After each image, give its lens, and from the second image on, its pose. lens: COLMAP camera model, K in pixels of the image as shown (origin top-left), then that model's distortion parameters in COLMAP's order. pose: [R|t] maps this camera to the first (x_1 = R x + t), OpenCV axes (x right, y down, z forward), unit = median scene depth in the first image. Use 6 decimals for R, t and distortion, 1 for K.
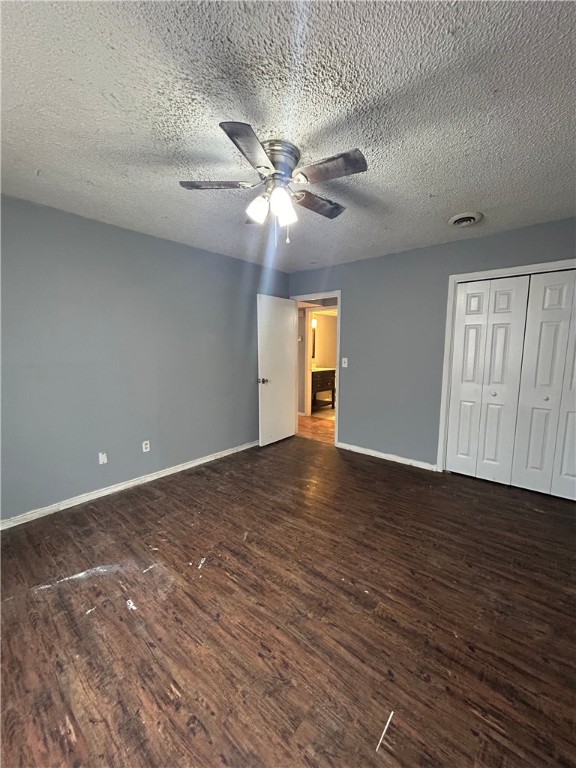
lens RADIAL K [[308.4, 0, 291.1], [0, 308.4, 385.1], [0, 0, 1]] dist [-0.000946, 0.000175]
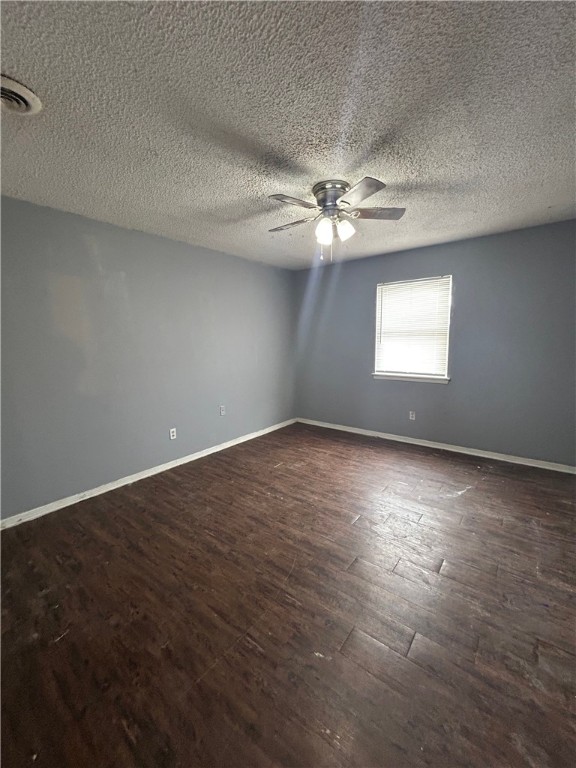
lens RADIAL K [[308.4, 0, 291.1], [0, 308.4, 385.1], [0, 0, 1]] dist [-0.000946, 0.000175]
pose [[-0.999024, 0.021156, -0.038786, 0.157322], [0.009883, 0.962662, 0.270526, -0.269749], [0.043061, 0.269878, -0.961931, 2.097053]]
